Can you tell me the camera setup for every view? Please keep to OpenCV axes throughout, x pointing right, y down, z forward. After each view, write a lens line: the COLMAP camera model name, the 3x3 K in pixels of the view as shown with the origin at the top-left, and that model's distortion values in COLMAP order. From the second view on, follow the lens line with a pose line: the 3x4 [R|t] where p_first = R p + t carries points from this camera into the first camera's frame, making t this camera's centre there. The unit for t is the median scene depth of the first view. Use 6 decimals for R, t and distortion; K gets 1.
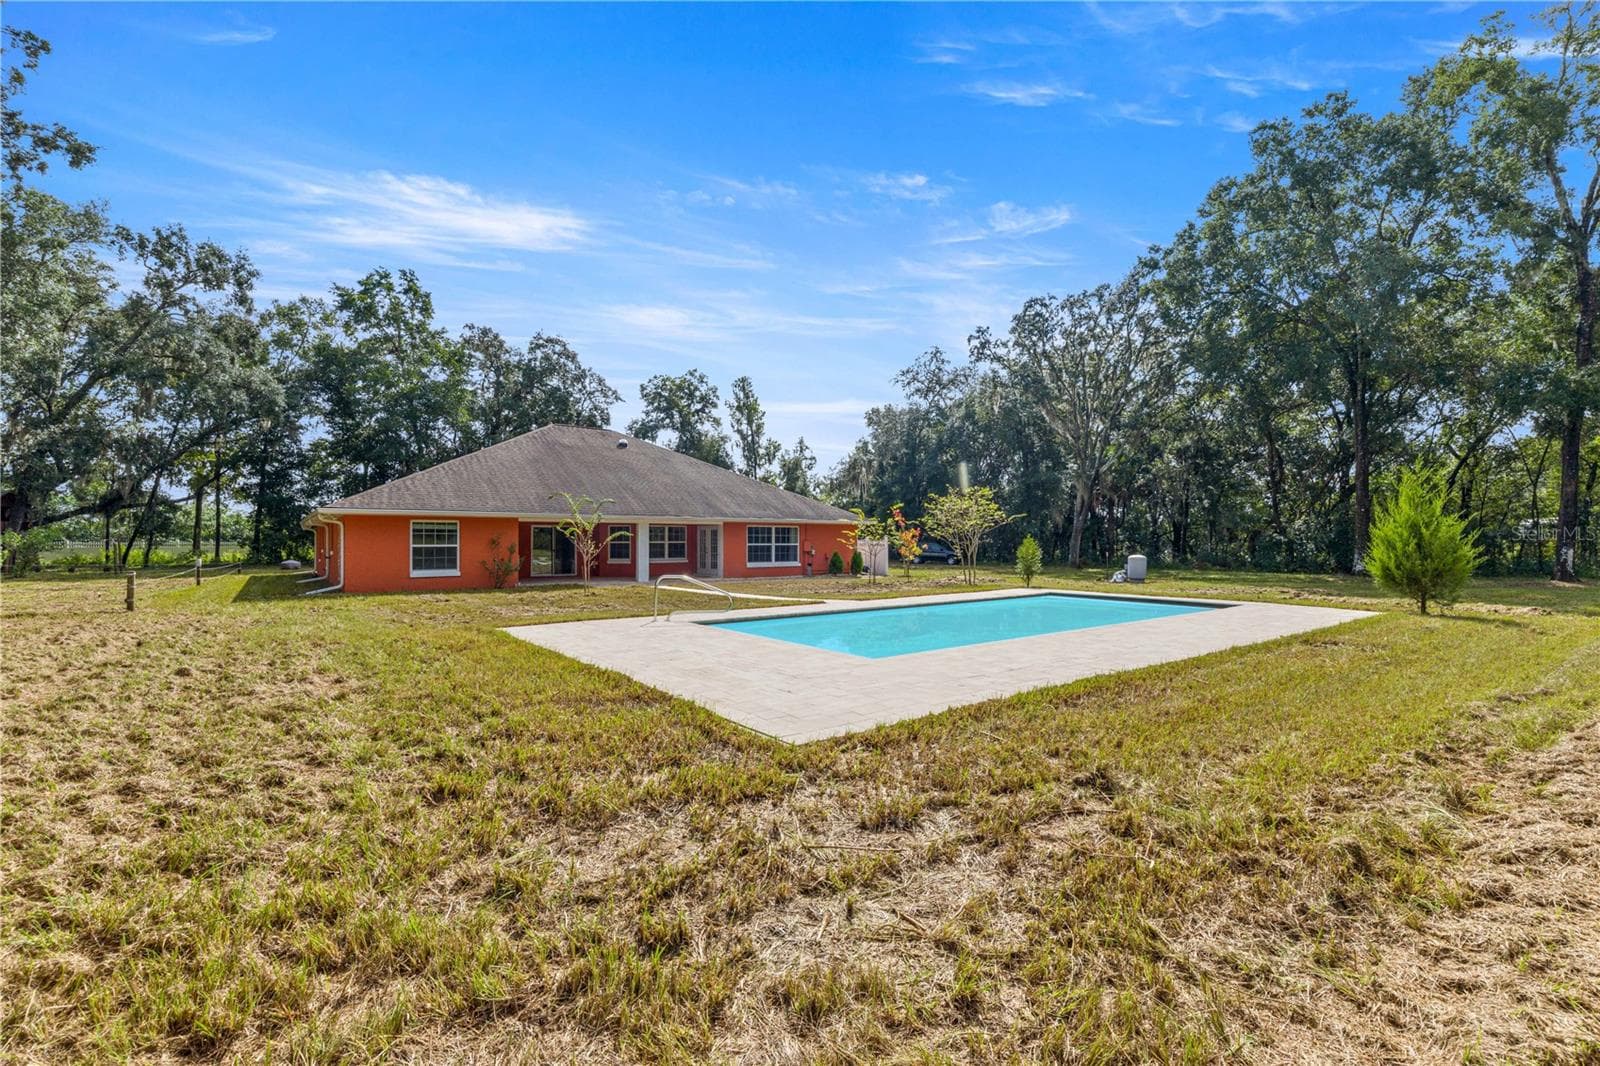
lens RADIAL K [[693.2, 0, 809.3], [0, 693.2, 540.3], [0, 0, 1]] dist [-0.008843, 0.000441]
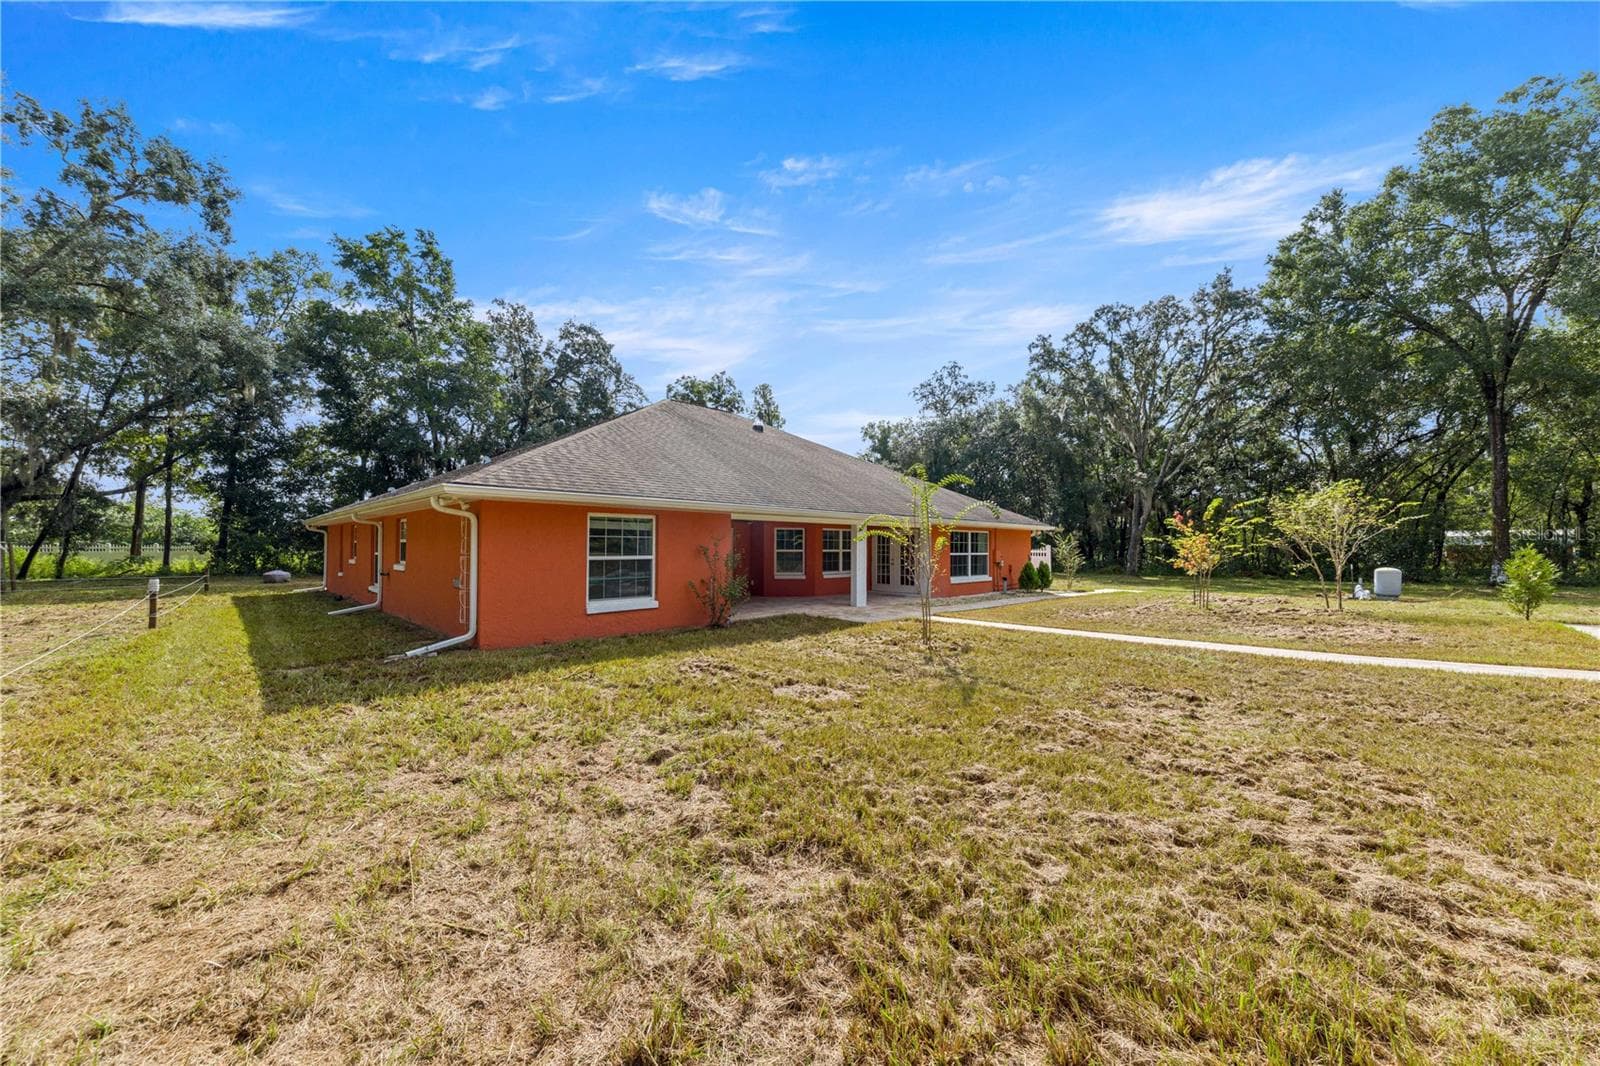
lens RADIAL K [[576.4, 0, 798.1], [0, 576.4, 538.3], [0, 0, 1]] dist [-0.003926, 0.000448]
pose [[0.990436, 0.006197, 0.137834, -0.218859], [-0.003931, 0.999853, -0.016707, 0.001286], [-0.137917, 0.016006, 0.990314, 0.233242]]
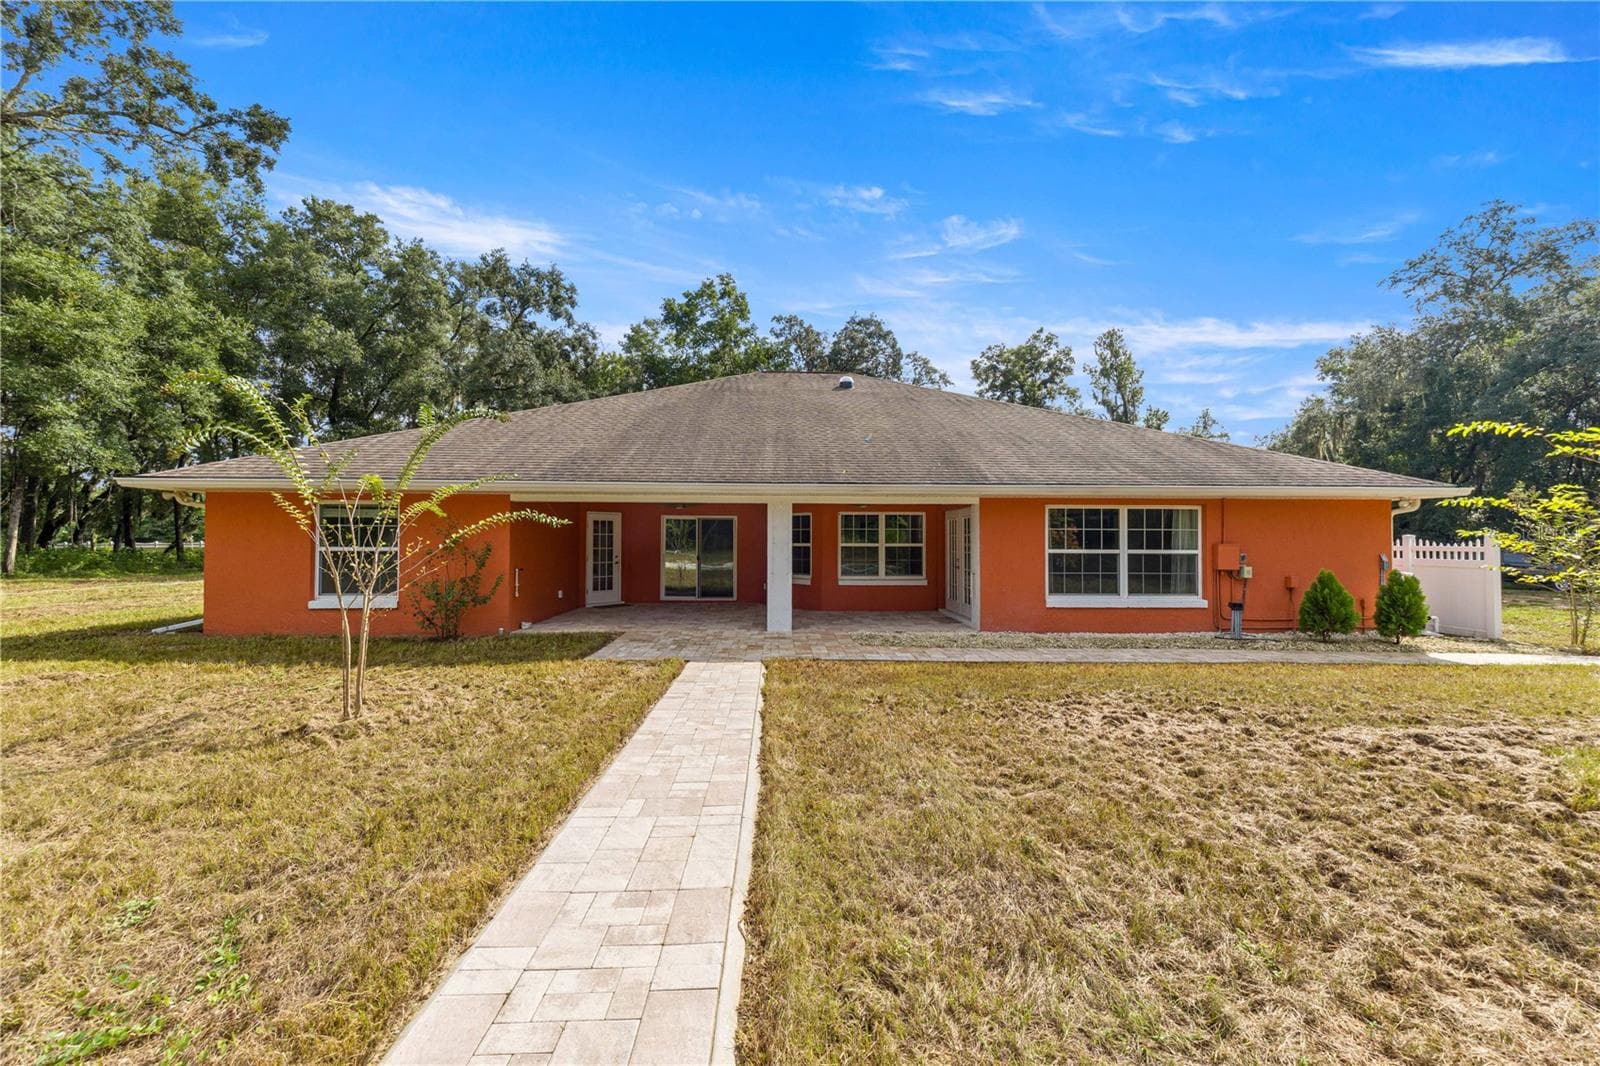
lens RADIAL K [[560.6, 0, 794.4], [0, 560.6, 527.0], [0, 0, 1]] dist [-0.009004, -0.000468]
pose [[0.803152, -0.008325, -0.595717, -0.012739], [-0.005917, 0.999742, -0.021949, -0.003354], [0.595745, 0.021153, 0.802895, 0.405317]]
